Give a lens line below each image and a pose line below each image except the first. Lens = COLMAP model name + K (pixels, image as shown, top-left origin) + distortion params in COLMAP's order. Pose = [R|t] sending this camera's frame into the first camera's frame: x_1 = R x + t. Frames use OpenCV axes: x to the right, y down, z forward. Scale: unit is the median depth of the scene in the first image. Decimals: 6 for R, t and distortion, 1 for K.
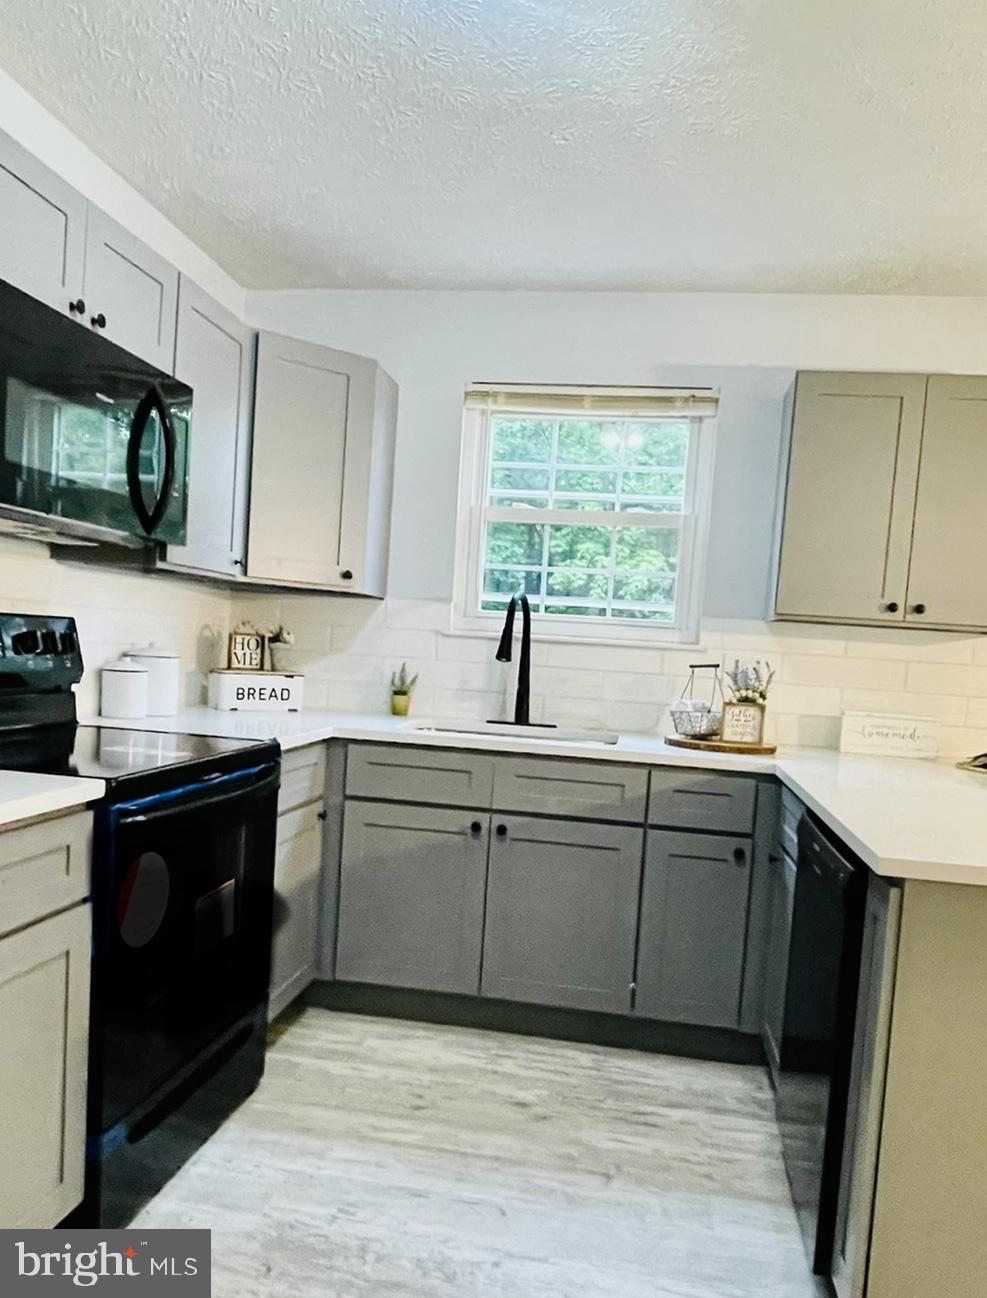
lens RADIAL K [[960.0, 0, 504.2], [0, 960.0, 709.0], [0, 0, 1]] dist [0.029349, 0.000548]
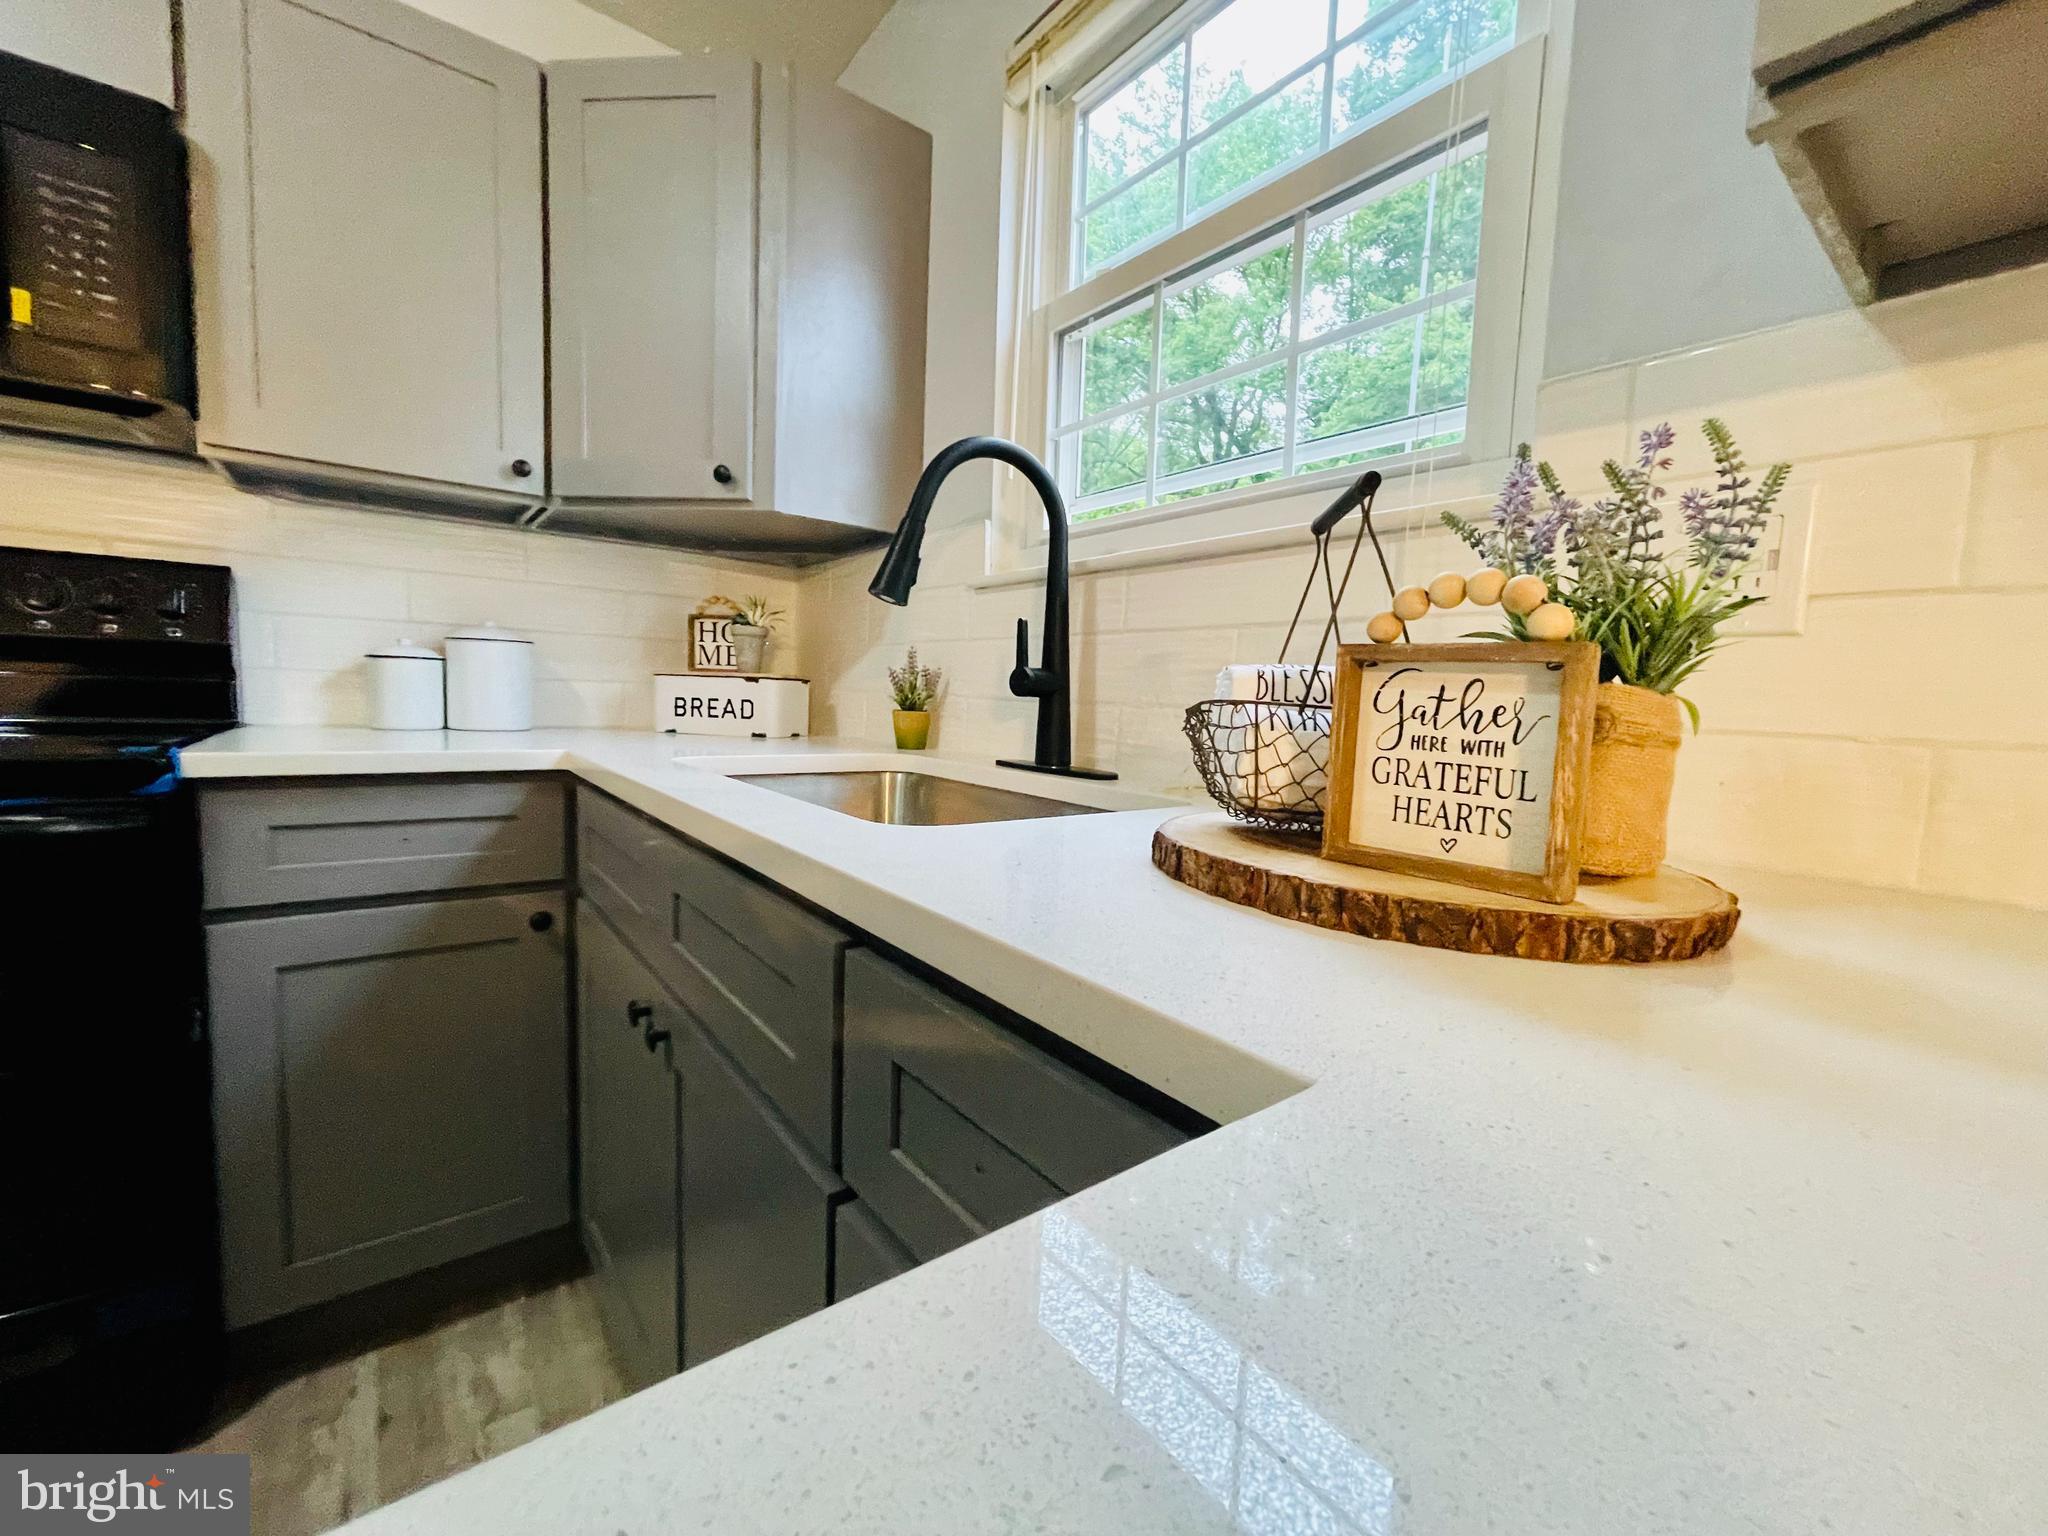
lens RADIAL K [[832.9, 0, 1024.0], [0, 832.9, 768.0], [0, 0, 1]] dist [-0.001924, 0.000157]
pose [[0.728244, 0.024589, -0.684876, 0.264544], [-0.038565, 0.999243, -0.005132, 0.018248], [0.684232, 0.030150, 0.728641, 0.742424]]
